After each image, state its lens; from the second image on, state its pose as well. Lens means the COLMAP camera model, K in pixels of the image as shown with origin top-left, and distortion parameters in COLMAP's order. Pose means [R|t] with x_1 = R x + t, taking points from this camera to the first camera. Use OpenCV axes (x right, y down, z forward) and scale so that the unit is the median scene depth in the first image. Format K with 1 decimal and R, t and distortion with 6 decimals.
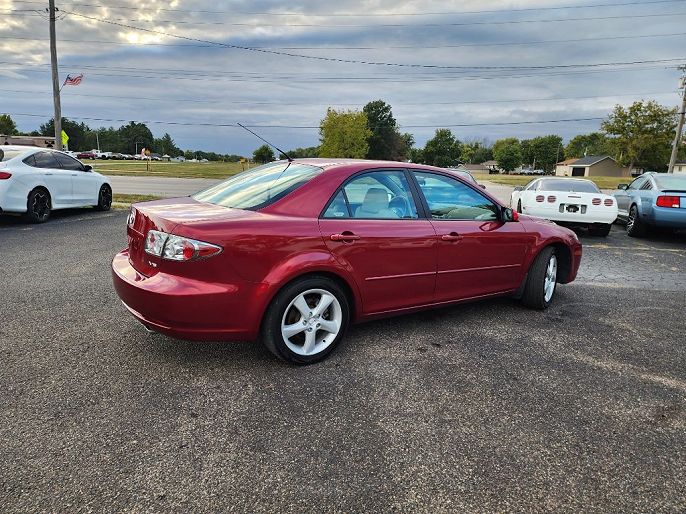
lens RADIAL K [[489.4, 0, 348.5], [0, 489.4, 270.1], [0, 0, 1]] dist [0.078626, -0.072115]
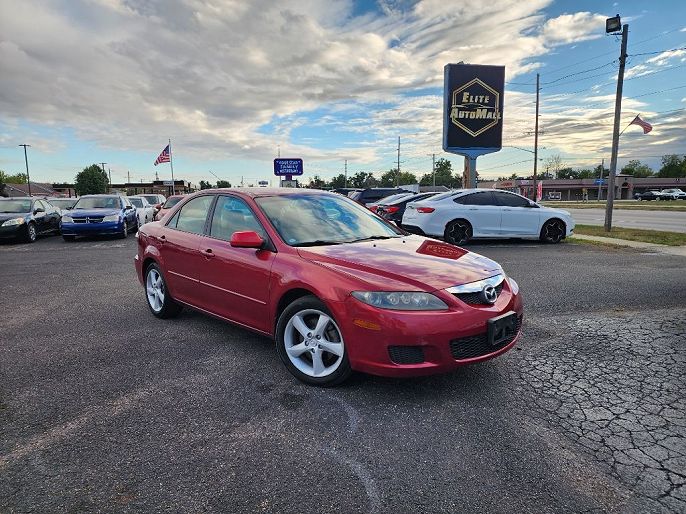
lens RADIAL K [[489.4, 0, 339.6], [0, 489.4, 260.1], [0, 0, 1]] dist [0.078626, -0.072115]
pose [[0.085555, 0.090624, -0.992203, 0.152039], [-0.194388, 0.978235, 0.072586, -0.021725], [0.977187, 0.186662, 0.101309, 0.135298]]
